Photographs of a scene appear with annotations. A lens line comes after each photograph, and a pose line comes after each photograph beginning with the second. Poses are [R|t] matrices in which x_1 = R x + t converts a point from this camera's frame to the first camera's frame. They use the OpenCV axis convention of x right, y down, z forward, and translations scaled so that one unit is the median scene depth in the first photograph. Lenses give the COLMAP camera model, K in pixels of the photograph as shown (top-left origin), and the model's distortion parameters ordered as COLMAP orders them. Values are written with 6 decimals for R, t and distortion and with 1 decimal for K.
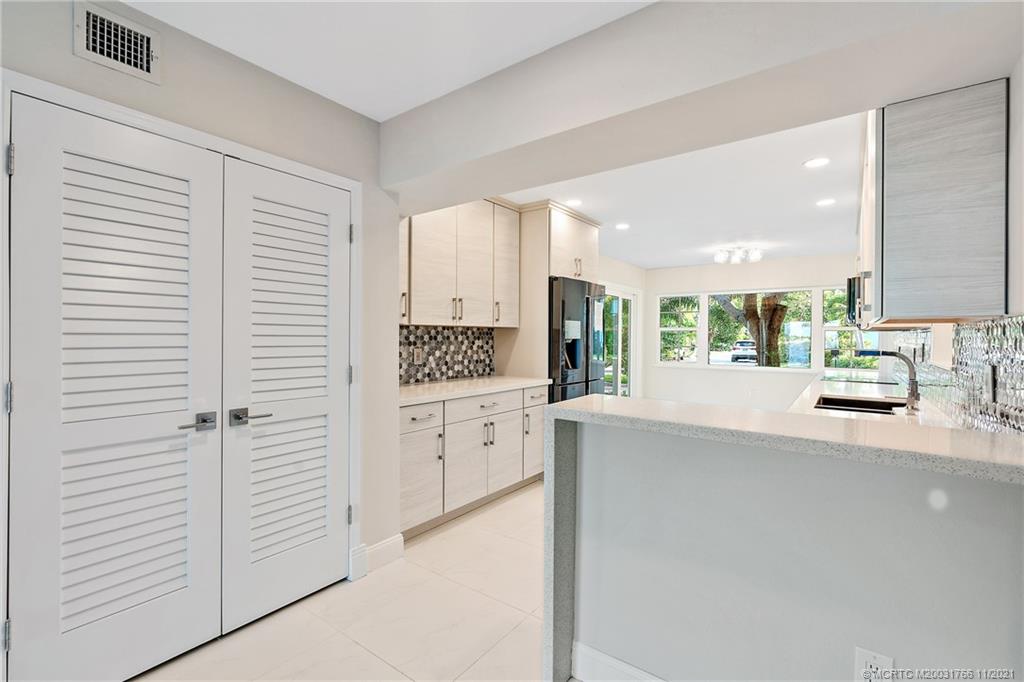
lens RADIAL K [[458.2, 0, 515.1], [0, 458.2, 333.8], [0, 0, 1]] dist [0.002226, 0.001199]
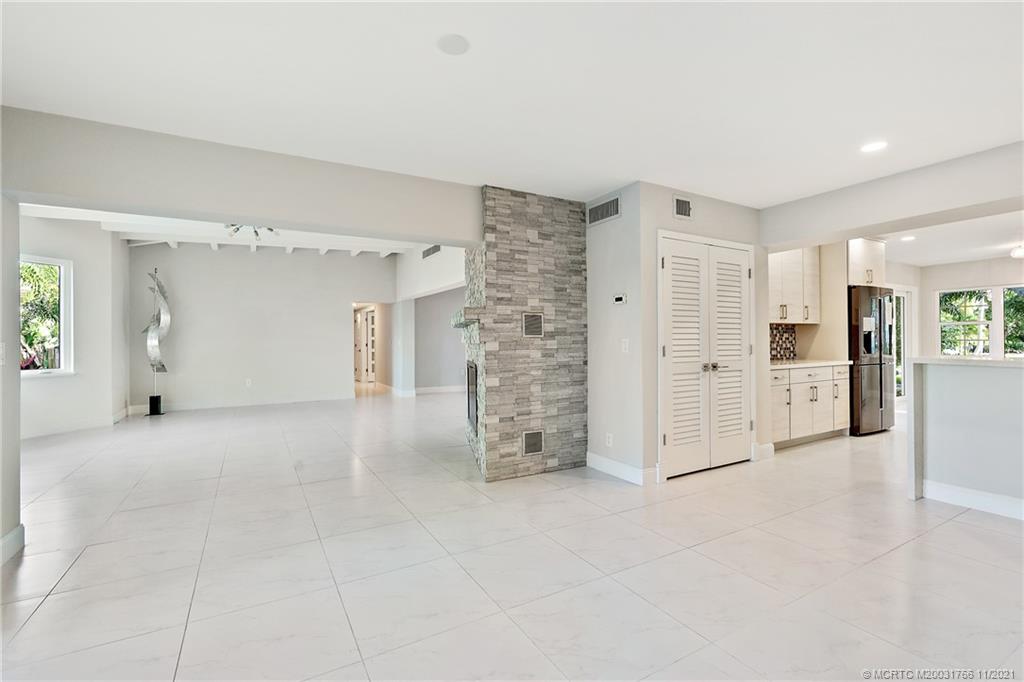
lens RADIAL K [[458.2, 0, 518.0], [0, 458.2, 337.1], [0, 0, 1]] dist [0.002226, 0.001199]
pose [[0.919495, -0.018306, -0.392675, -0.293871], [0.017179, 0.999832, -0.006383, 0.020196], [0.392726, -0.000877, 0.919655, -0.637740]]
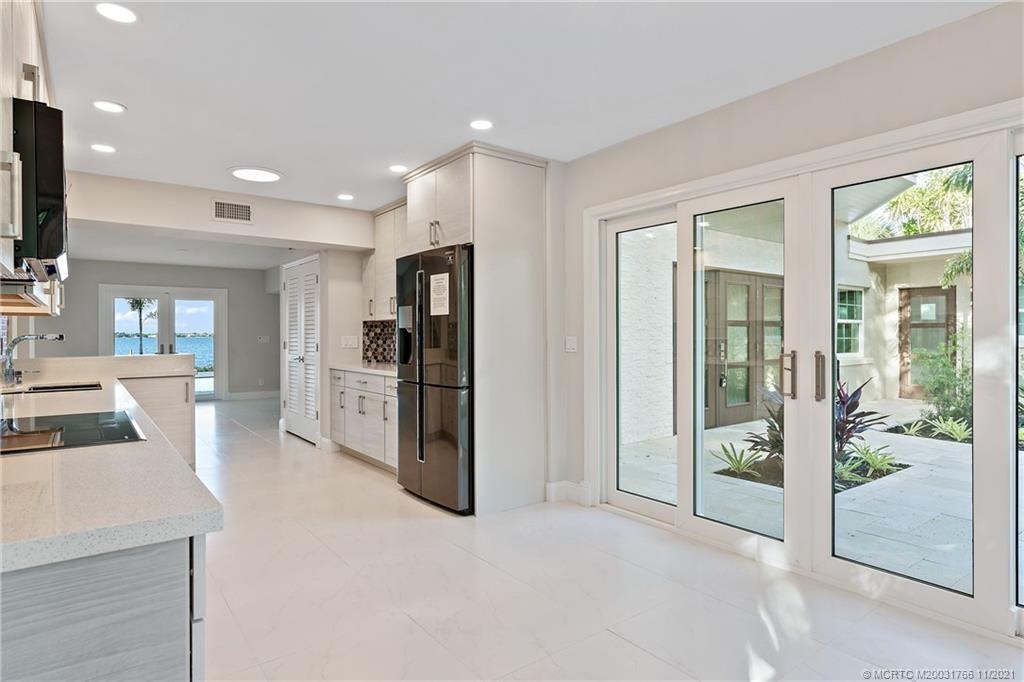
lens RADIAL K [[573.0, 0, 515.4], [0, 573.0, 339.5], [0, 0, 1]] dist [-0.000887, 0.002163]
pose [[-0.277555, -0.007888, -0.960677, 1.100984], [-0.008071, 0.999950, -0.005878, 0.037114], [0.960676, 0.006122, -0.277605, 1.514465]]
